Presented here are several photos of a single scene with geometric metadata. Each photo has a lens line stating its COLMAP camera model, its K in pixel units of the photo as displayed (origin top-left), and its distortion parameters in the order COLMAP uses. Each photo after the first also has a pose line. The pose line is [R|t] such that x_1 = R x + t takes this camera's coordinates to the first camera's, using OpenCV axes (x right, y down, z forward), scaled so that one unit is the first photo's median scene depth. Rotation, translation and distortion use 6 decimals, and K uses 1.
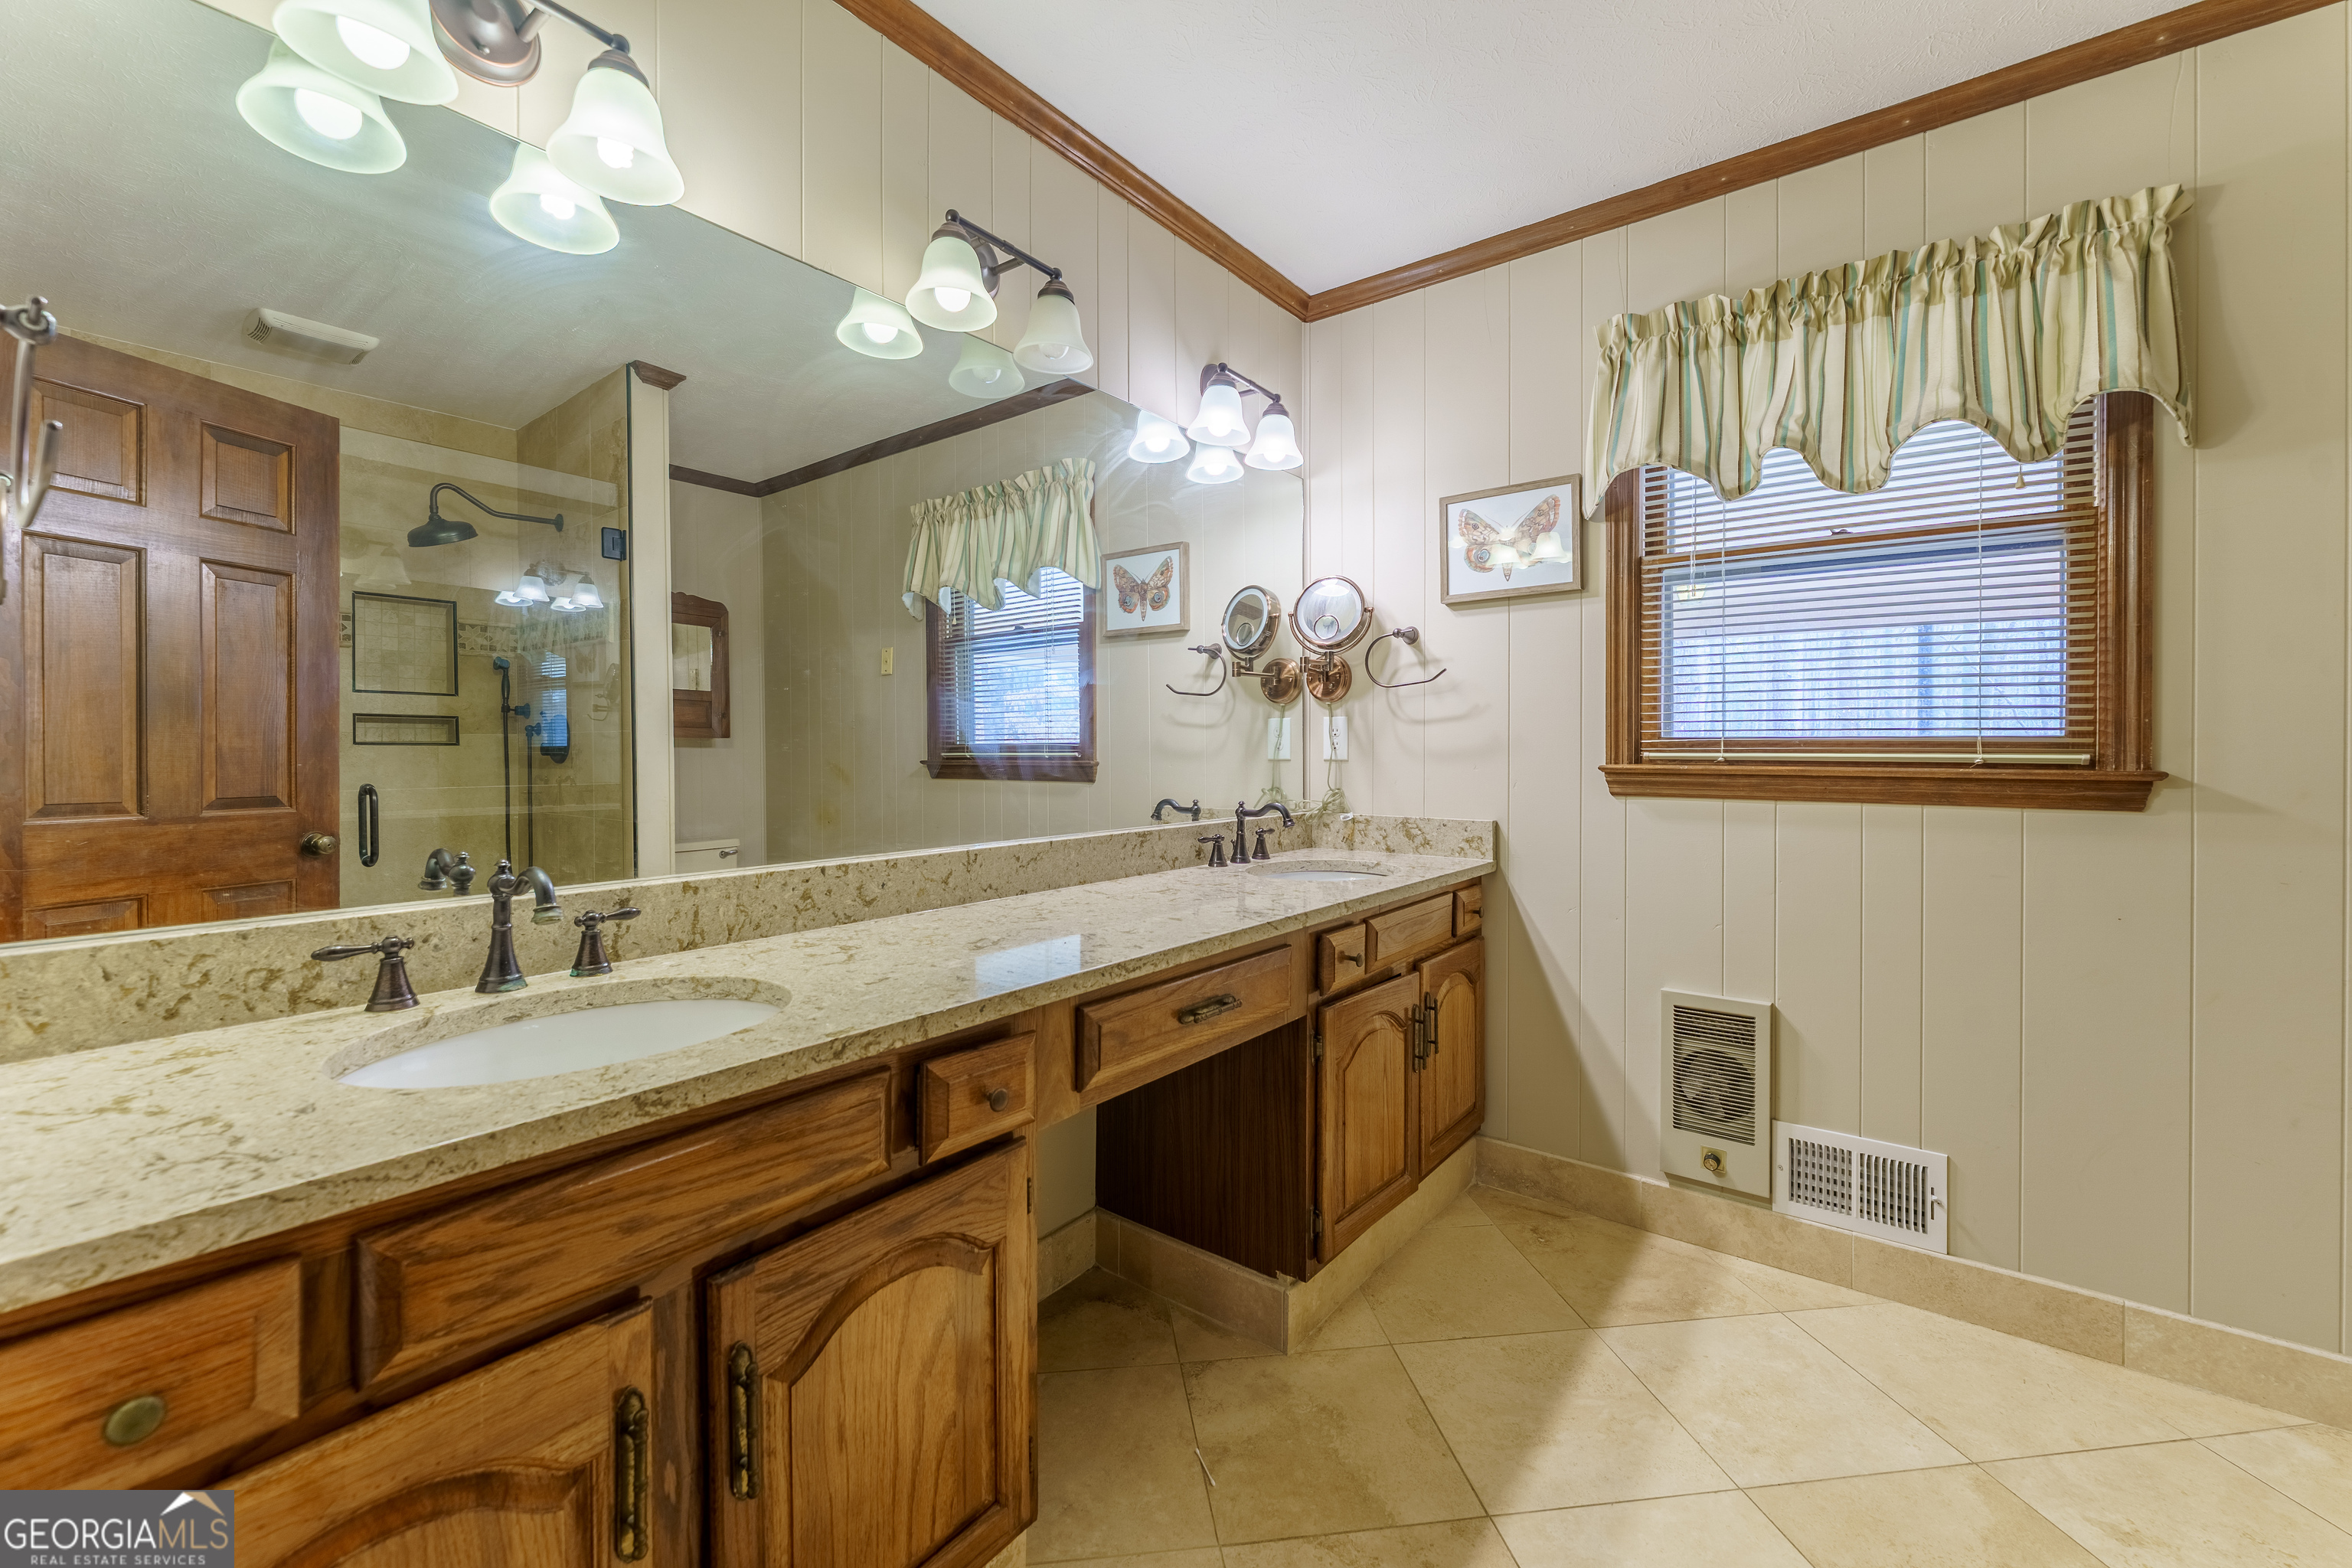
lens RADIAL K [[957.5, 0, 1195.6], [0, 957.5, 753.6], [0, 0, 1]] dist [-0.000494, -0.000399]
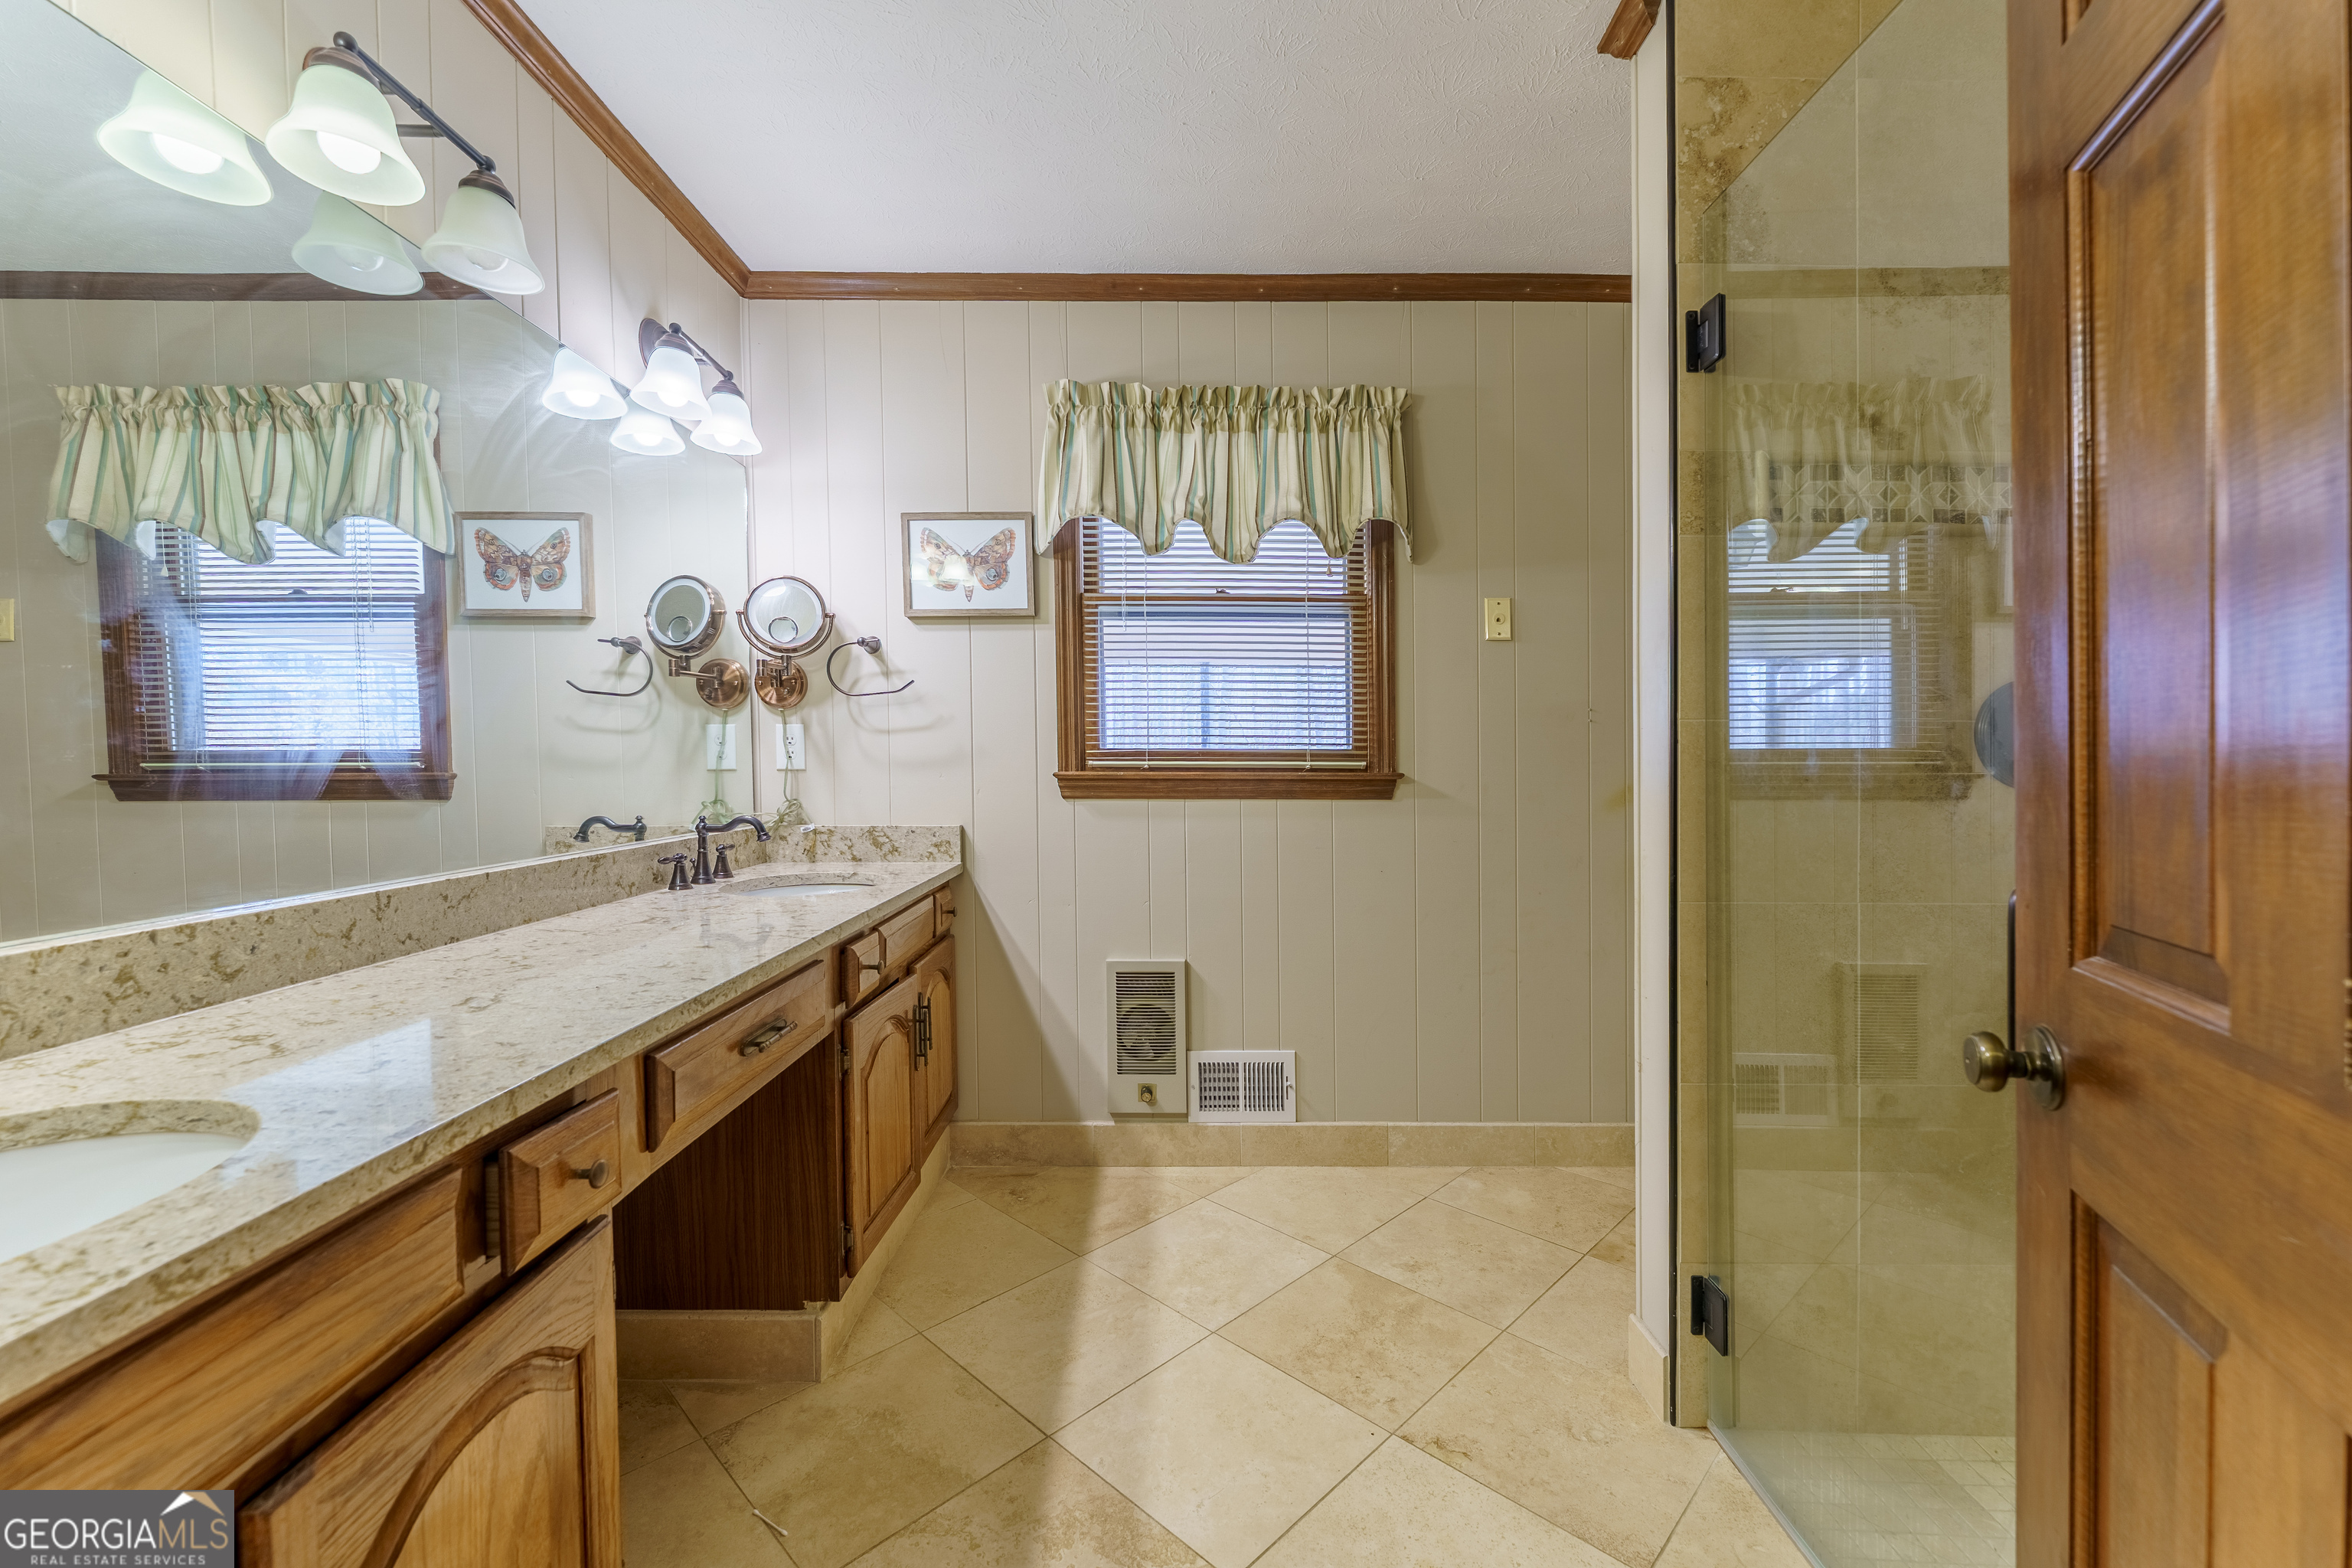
lens RADIAL K [[957.5, 0, 1179.6], [0, 957.5, 769.4], [0, 0, 1]] dist [-0.000494, -0.000399]
pose [[0.787028, -0.007079, 0.616877, -0.191856], [0.002503, 0.999963, 0.008283, -0.000435], [-0.616912, -0.004975, 0.787016, 0.012493]]
